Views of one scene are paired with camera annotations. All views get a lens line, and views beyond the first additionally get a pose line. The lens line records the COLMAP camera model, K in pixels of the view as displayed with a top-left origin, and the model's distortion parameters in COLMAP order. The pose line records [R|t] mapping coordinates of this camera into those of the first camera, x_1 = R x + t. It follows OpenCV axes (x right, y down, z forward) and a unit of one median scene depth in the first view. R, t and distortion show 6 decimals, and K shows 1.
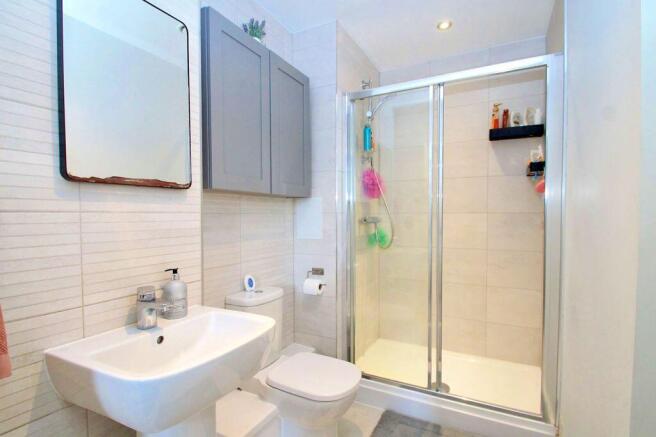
lens RADIAL K [[316.7, 0, 328.1], [0, 316.7, 224.6], [0, 0, 1]] dist [-0.001868, -0.001526]
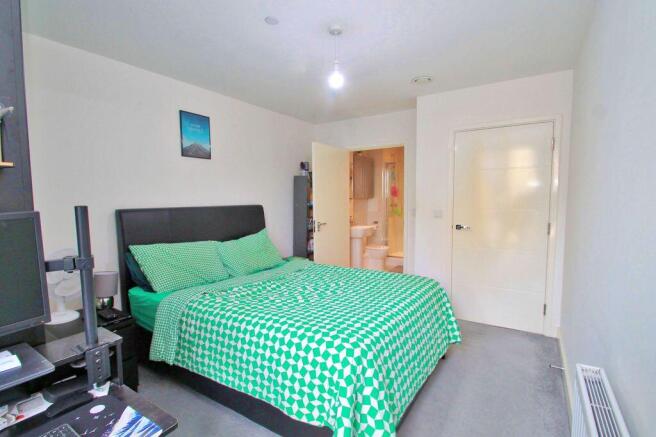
lens RADIAL K [[316.7, 0, 328.1], [0, 316.7, 224.6], [0, 0, 1]] dist [-0.001868, -0.001526]
pose [[0.995254, 0.001696, -0.097298, -0.165241], [0.003110, 0.998783, 0.049231, 0.017865], [0.097263, -0.049300, 0.994037, -1.752243]]
